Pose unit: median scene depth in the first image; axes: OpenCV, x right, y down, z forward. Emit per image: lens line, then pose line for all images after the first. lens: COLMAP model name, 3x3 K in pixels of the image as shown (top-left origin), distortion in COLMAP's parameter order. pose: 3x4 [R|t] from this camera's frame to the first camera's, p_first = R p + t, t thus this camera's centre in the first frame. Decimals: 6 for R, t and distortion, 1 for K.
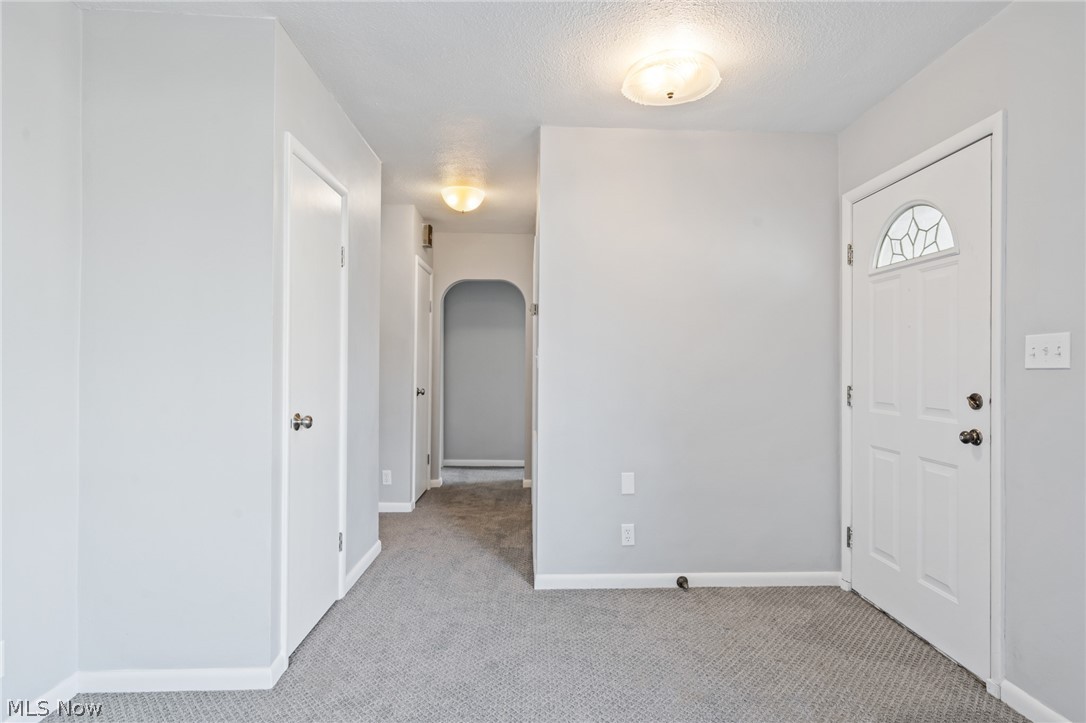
lens RADIAL K [[578.6, 0, 533.1], [0, 578.6, 367.3], [0, 0, 1]] dist [0.000099, 0.000889]
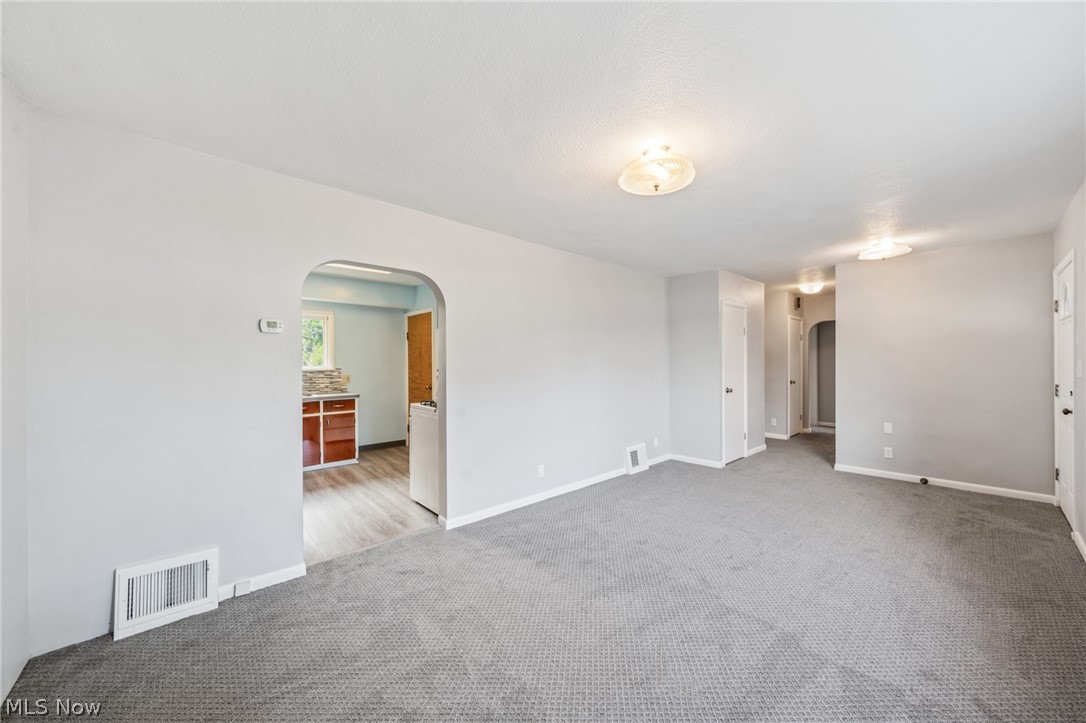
lens RADIAL K [[395.4, 0, 553.4], [0, 395.4, 363.3], [0, 0, 1]] dist [-0.002703, -0.000204]
pose [[0.678675, -0.007653, -0.734399, 0.388636], [0.007314, 0.999967, -0.003662, -0.036577], [0.734402, -0.002886, 0.678708, -0.844899]]
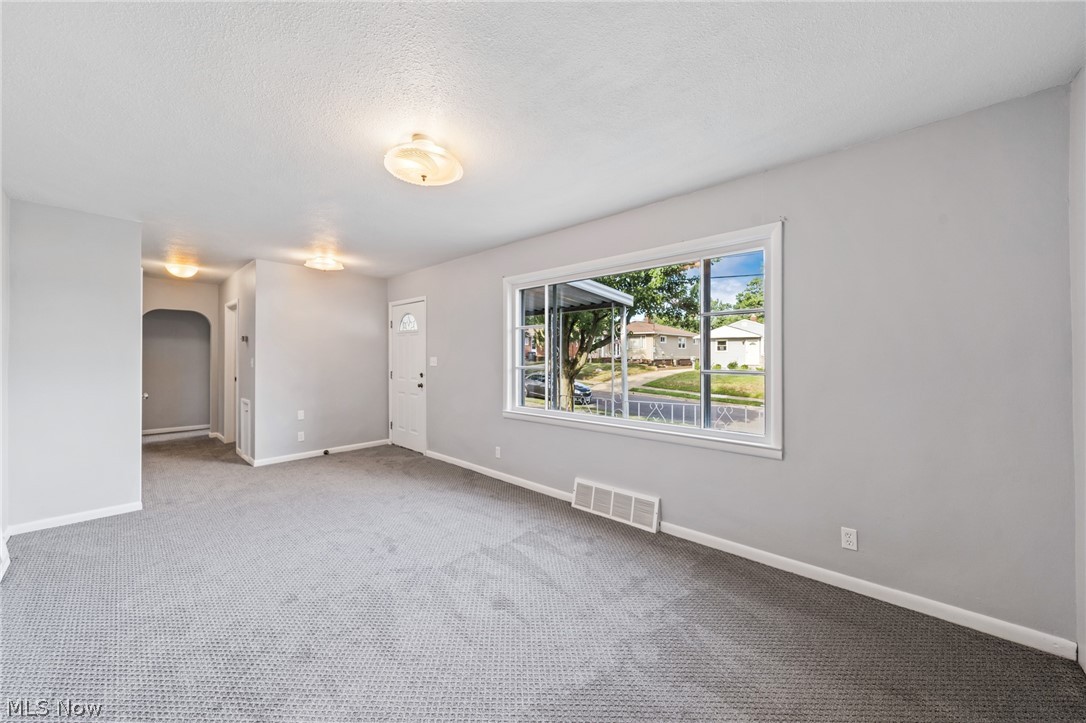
lens RADIAL K [[395.4, 0, 552.5], [0, 395.4, 356.7], [0, 0, 1]] dist [-0.002703, -0.000204]
pose [[0.676312, -0.003119, 0.736609, -0.331288], [0.004541, 0.999990, 0.000066, -0.035467], [-0.736601, 0.003301, 0.676319, -0.860075]]
